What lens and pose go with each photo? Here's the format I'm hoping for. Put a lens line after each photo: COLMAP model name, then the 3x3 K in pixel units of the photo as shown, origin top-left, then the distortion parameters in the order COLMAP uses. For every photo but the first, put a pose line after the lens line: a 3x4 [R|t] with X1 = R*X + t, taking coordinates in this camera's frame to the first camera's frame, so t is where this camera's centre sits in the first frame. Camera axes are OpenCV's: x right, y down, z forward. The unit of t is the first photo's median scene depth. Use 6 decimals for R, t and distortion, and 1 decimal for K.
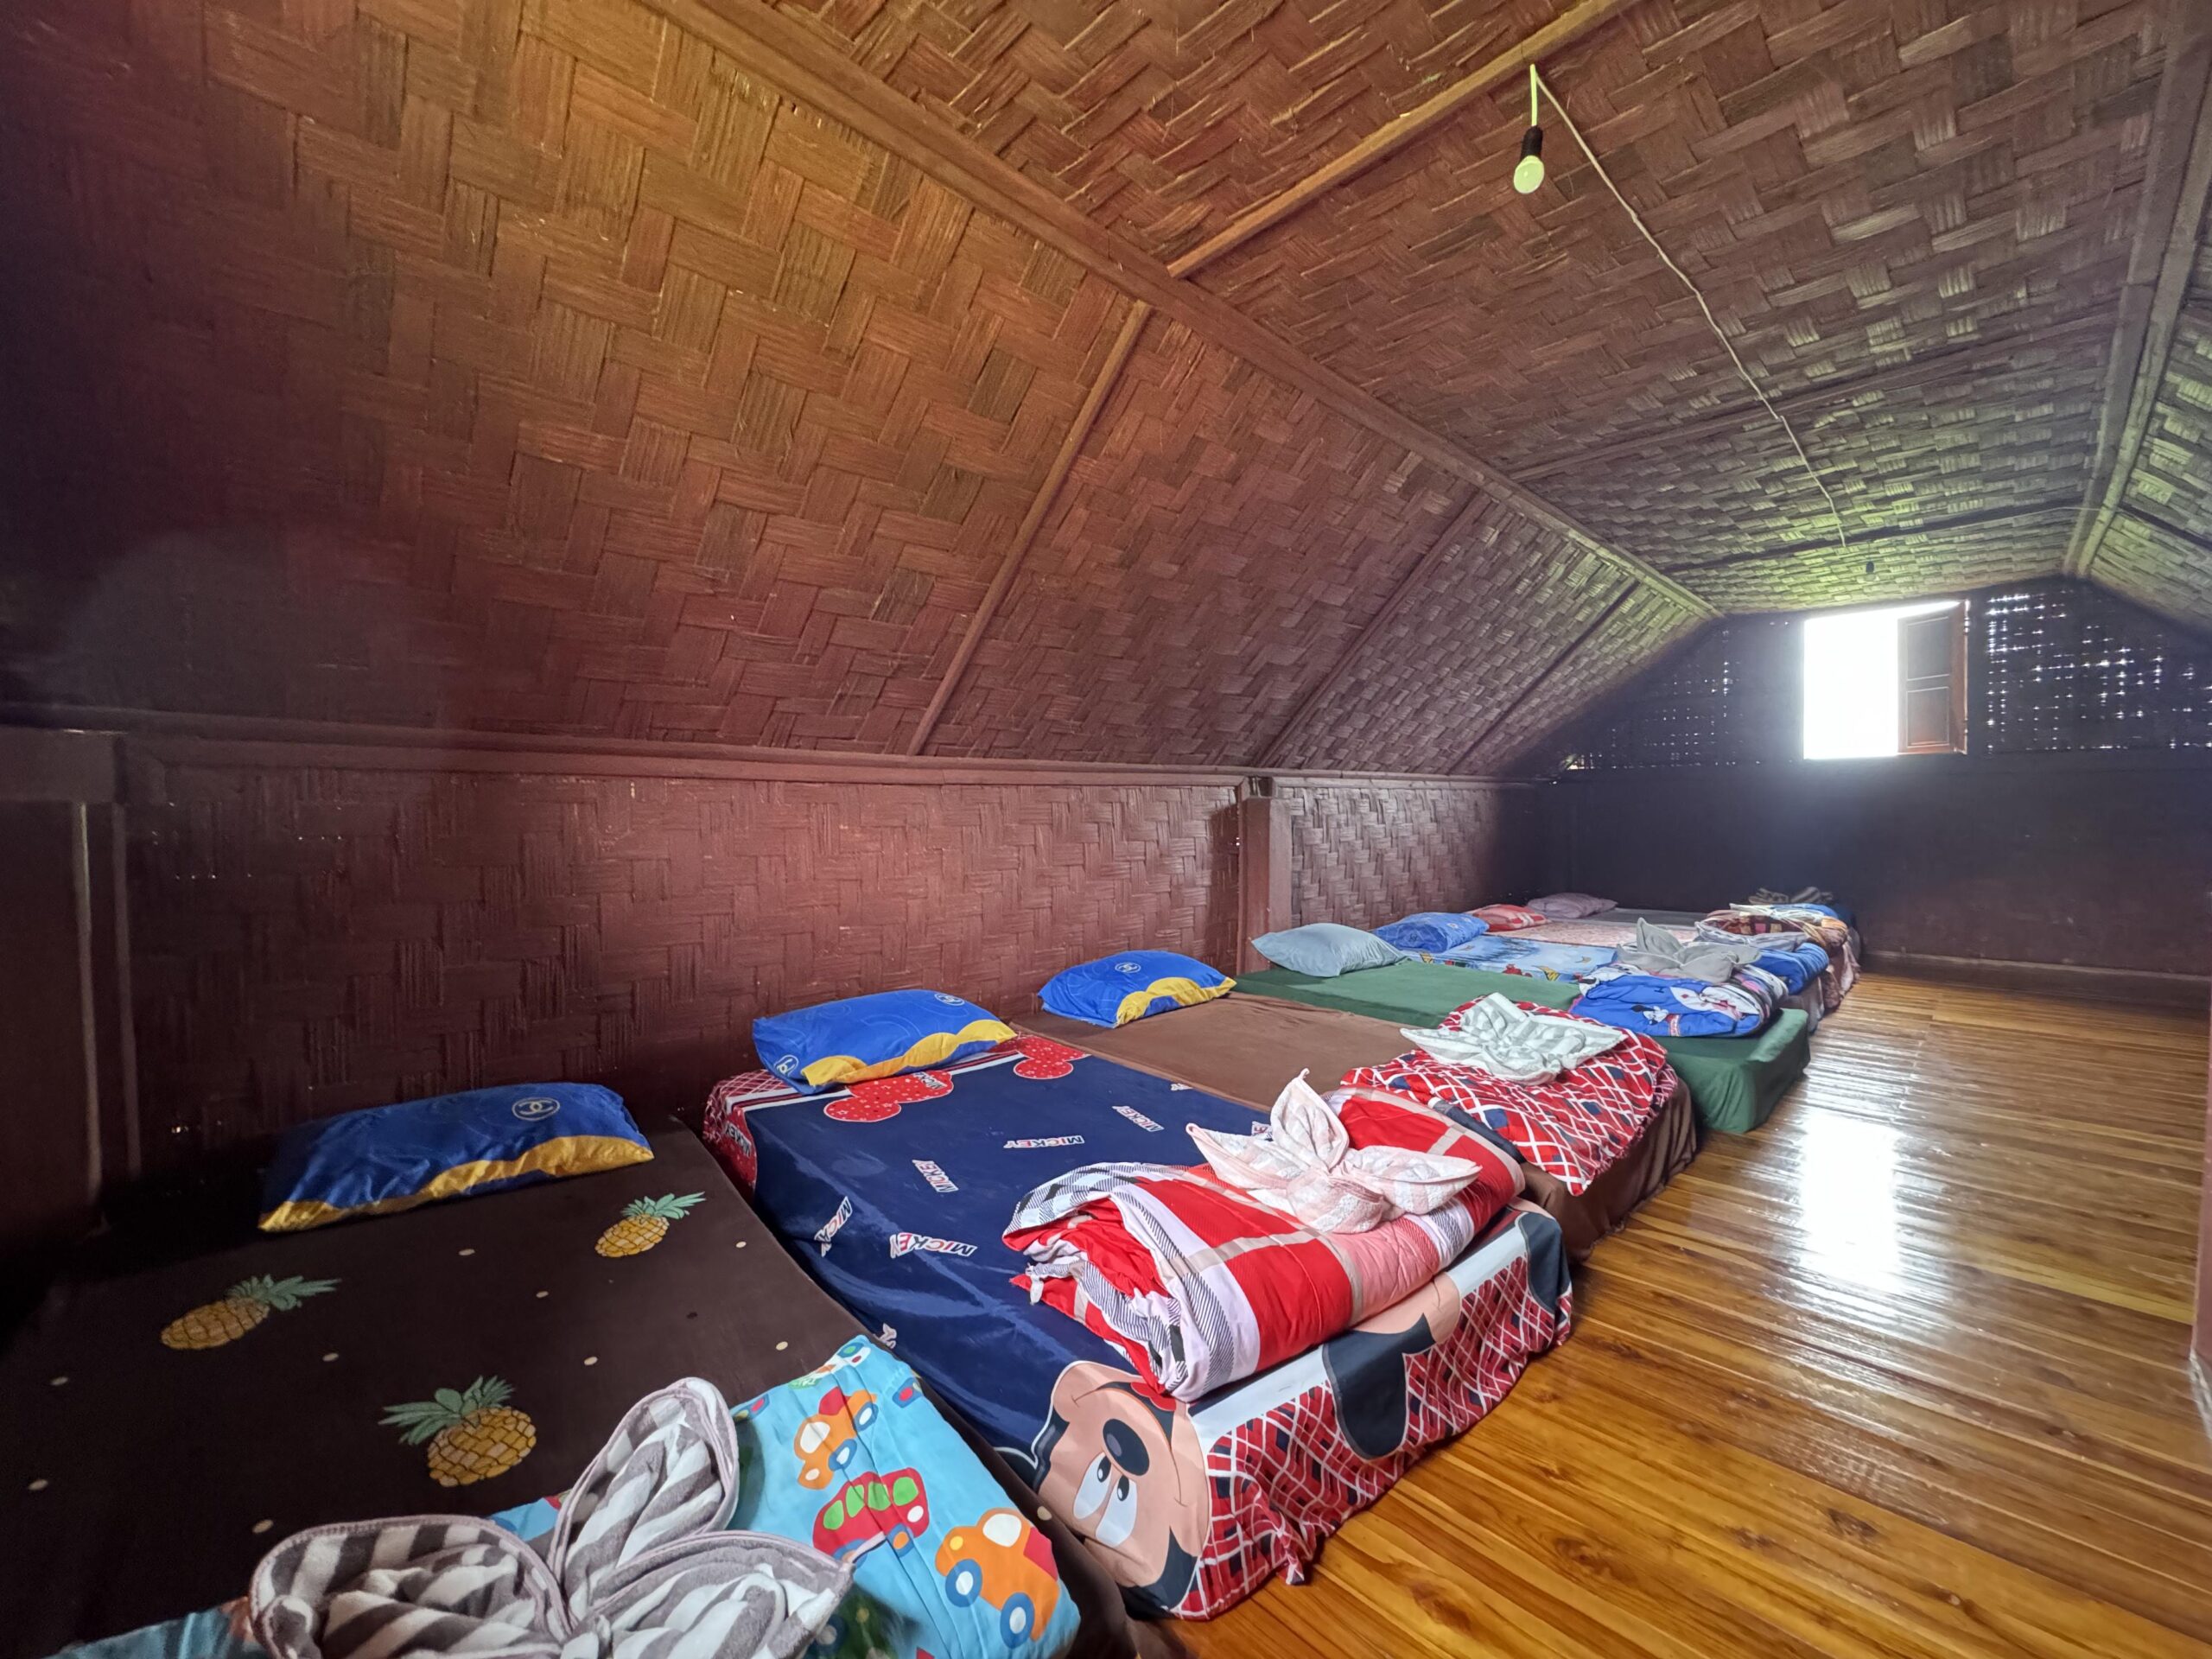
lens RADIAL K [[875.1, 0, 1096.5], [0, 875.1, 823.7], [0, 0, 1]] dist [-0.000062, 0.000909]
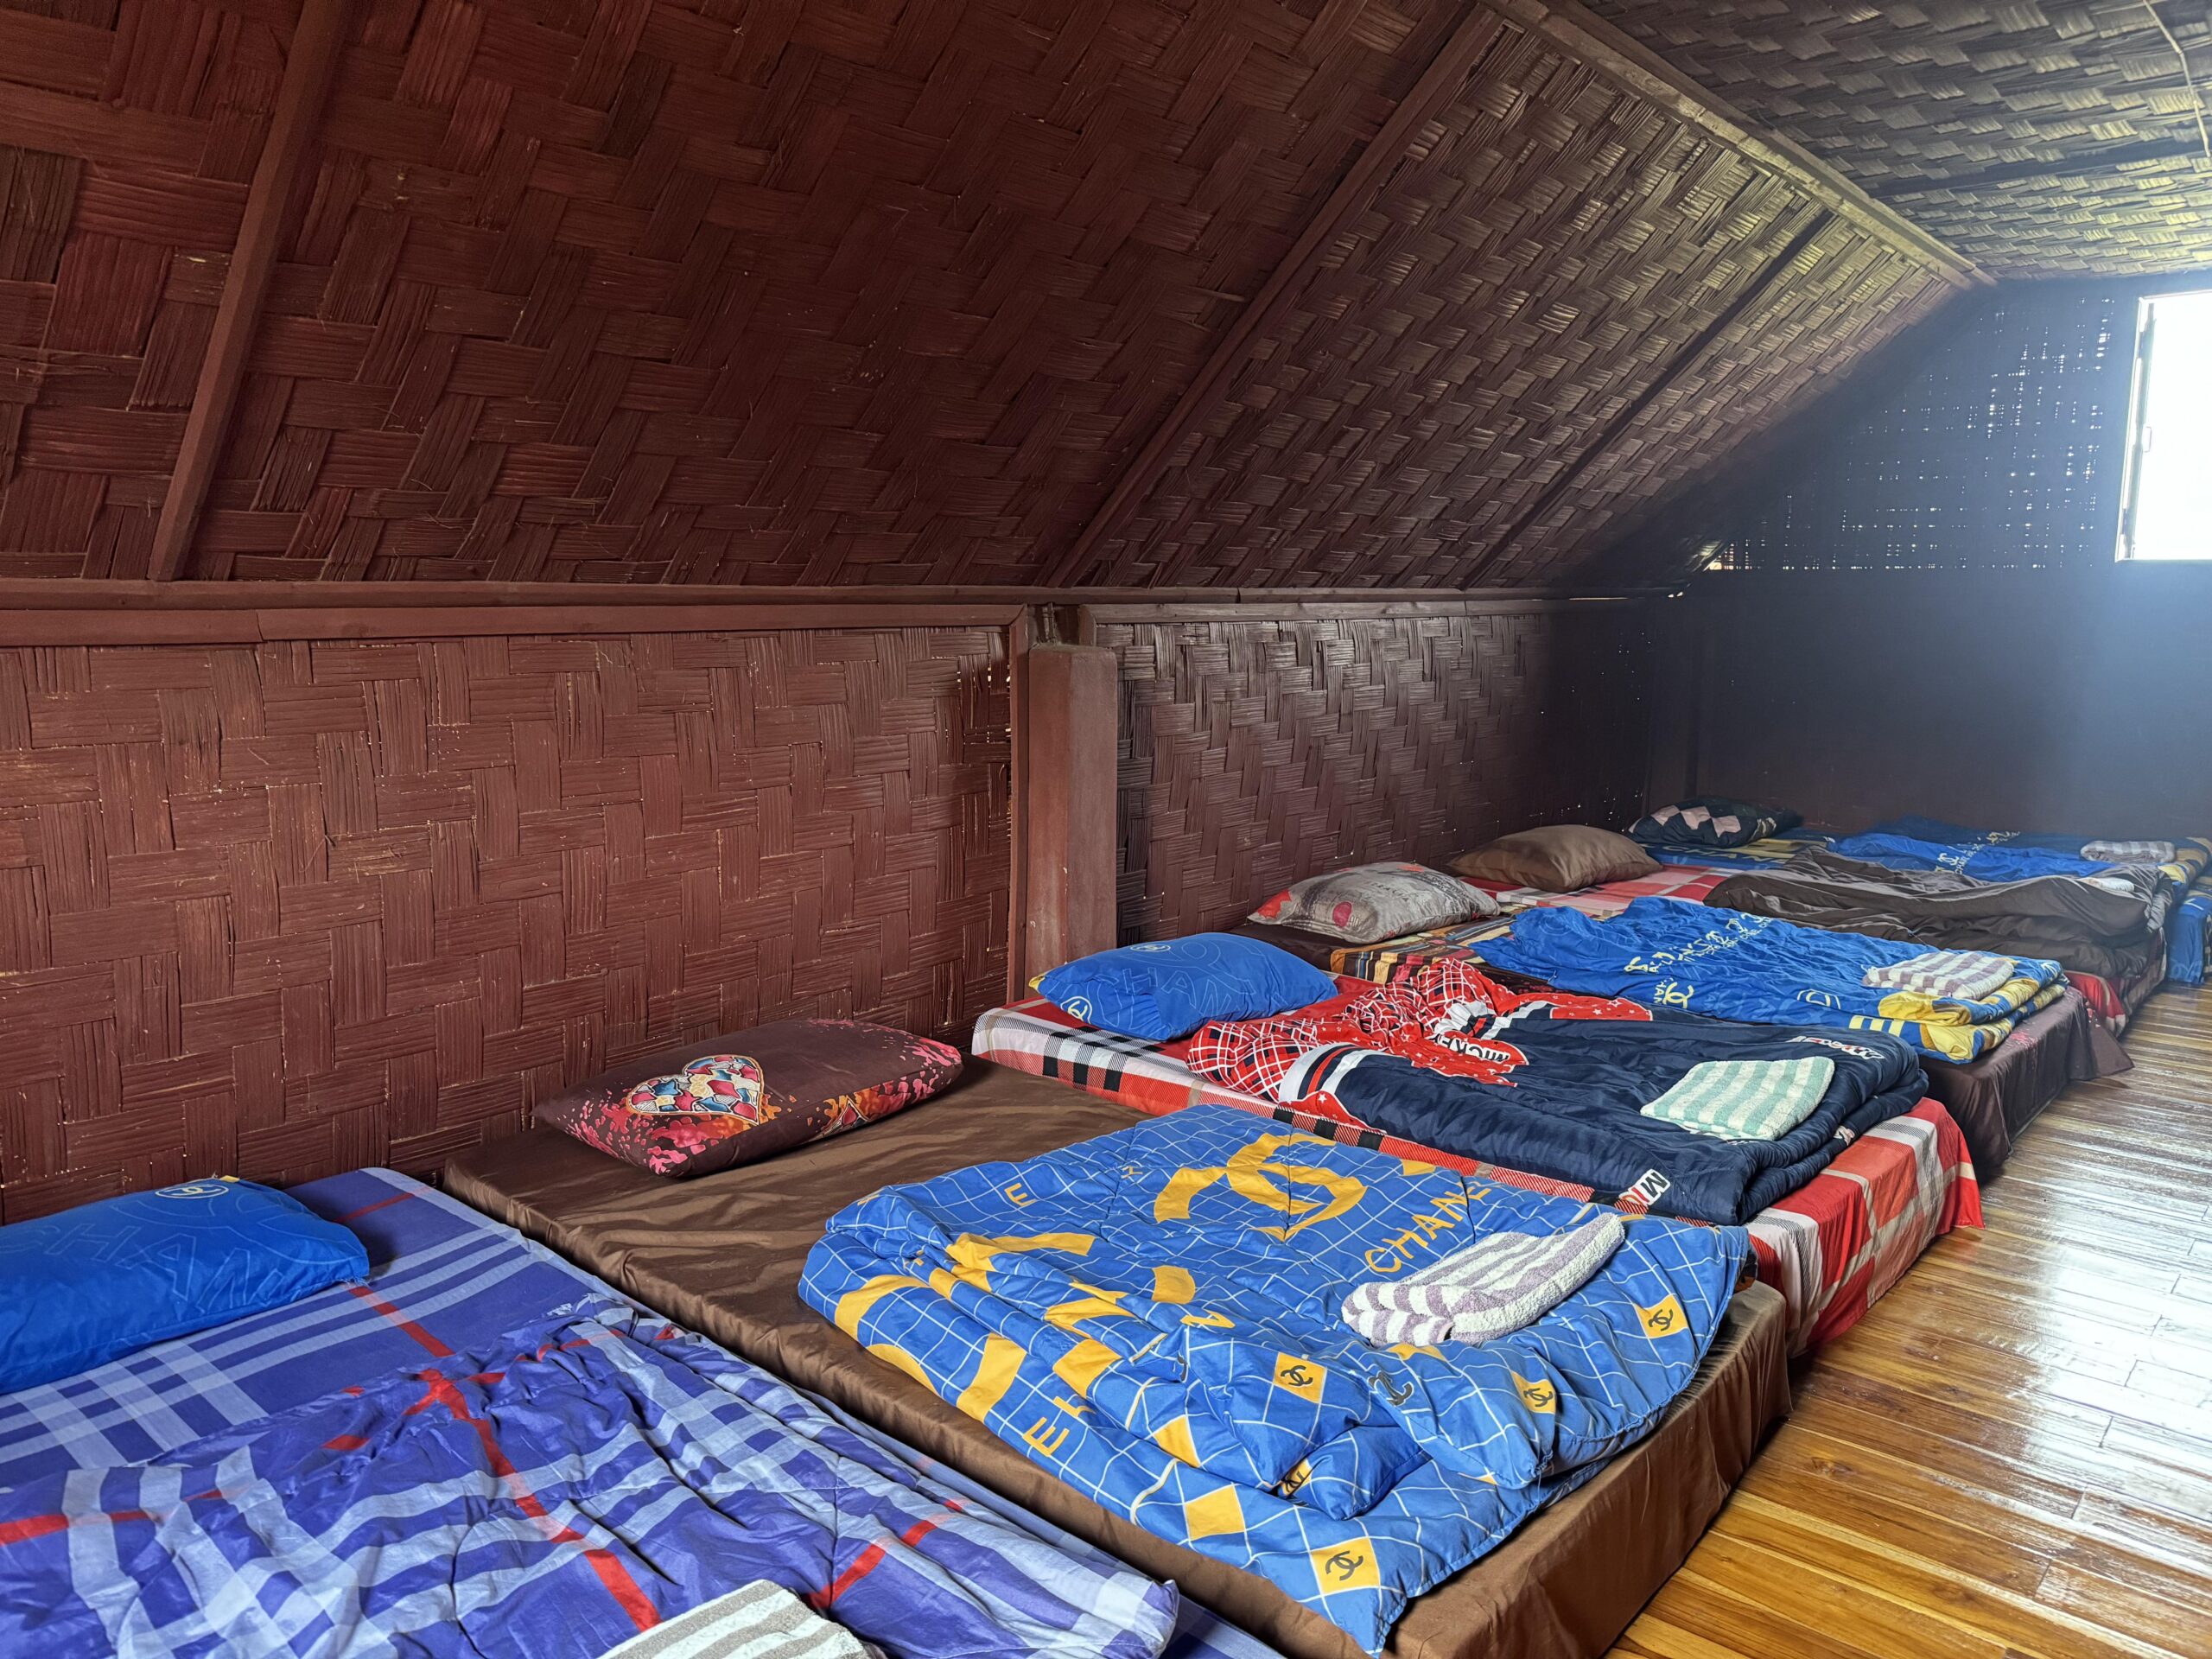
lens RADIAL K [[1542.8, 0, 1084.9], [0, 1542.8, 819.0], [0, 0, 1]] dist [0.034980, -0.043972]
pose [[0.996258, -0.001922, 0.086413, 0.122294], [-0.009022, 0.991979, 0.126080, -0.041352], [-0.085962, -0.126388, 0.988249, 0.117198]]
